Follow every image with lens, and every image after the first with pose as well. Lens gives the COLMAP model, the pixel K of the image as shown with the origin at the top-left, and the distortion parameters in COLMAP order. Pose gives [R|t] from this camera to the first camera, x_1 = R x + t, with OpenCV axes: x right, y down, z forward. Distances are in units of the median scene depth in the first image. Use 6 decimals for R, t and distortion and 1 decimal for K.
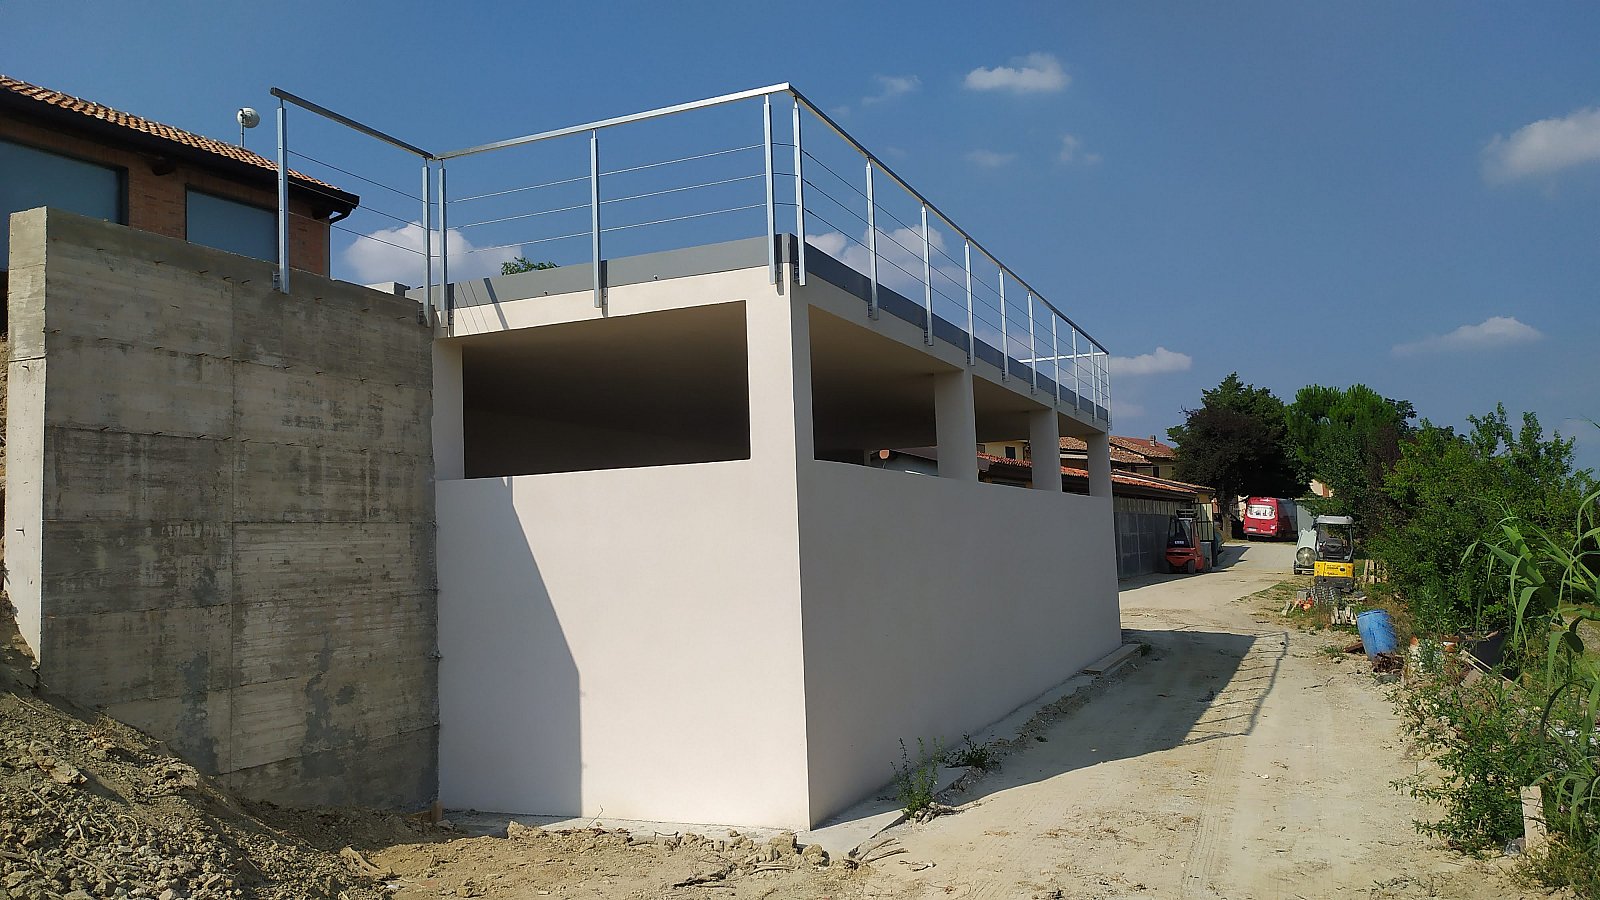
lens RADIAL K [[1202.9, 0, 800.0], [0, 1202.9, 450.0], [0, 0, 1]] dist [0.062945, -0.035884]
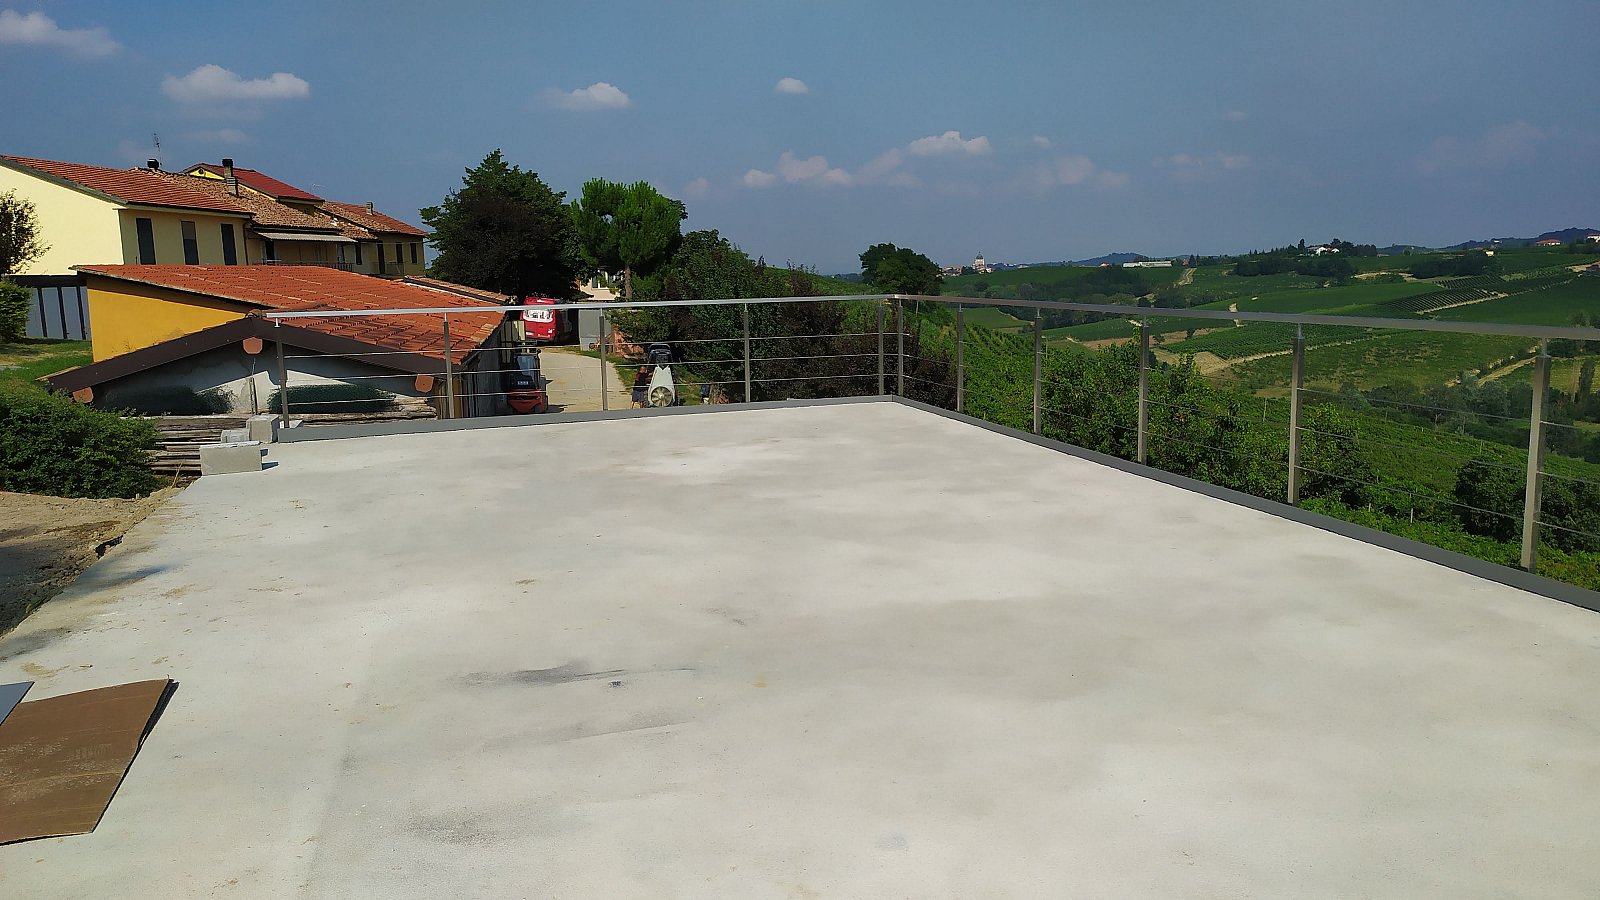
lens RADIAL K [[1202.9, 0, 800.0], [0, 1202.9, 450.0], [0, 0, 1]] dist [0.062945, -0.035884]
pose [[0.773682, -0.078927, 0.628638, -0.047477], [-0.056852, 0.979559, 0.192954, -0.035603], [-0.631018, -0.185024, 0.753381, 0.171514]]
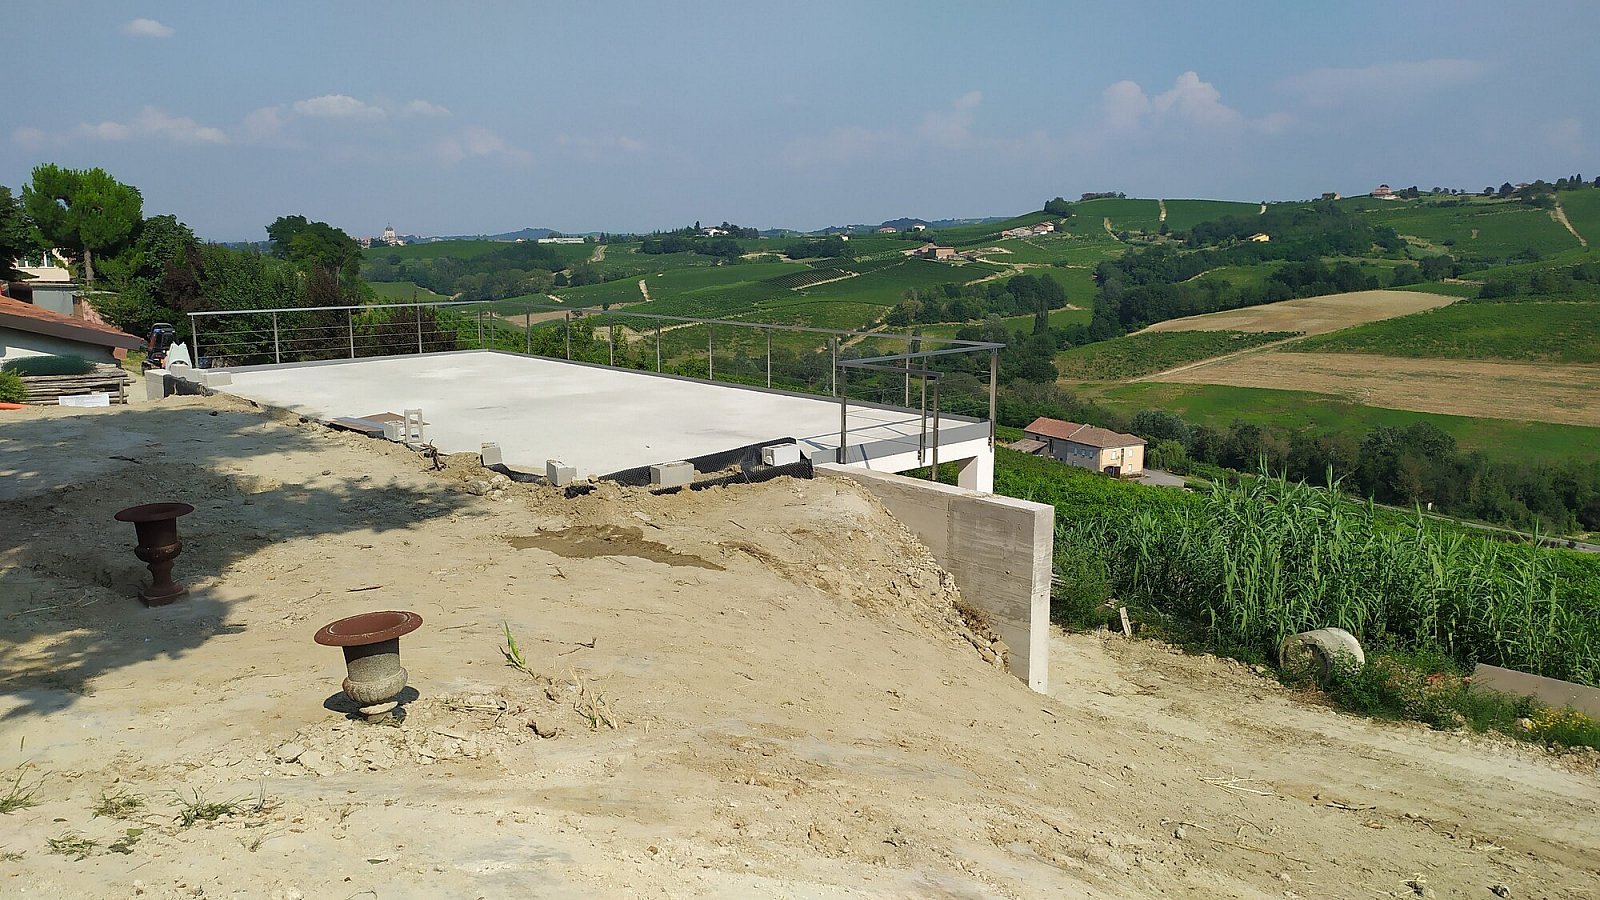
lens RADIAL K [[1202.9, 0, 800.0], [0, 1202.9, 450.0], [0, 0, 1]] dist [0.062945, -0.035884]
pose [[0.403129, -0.130435, 0.905800, -0.226857], [-0.086100, 0.979994, 0.179438, -0.054251], [-0.911084, -0.150326, 0.383833, 0.064253]]
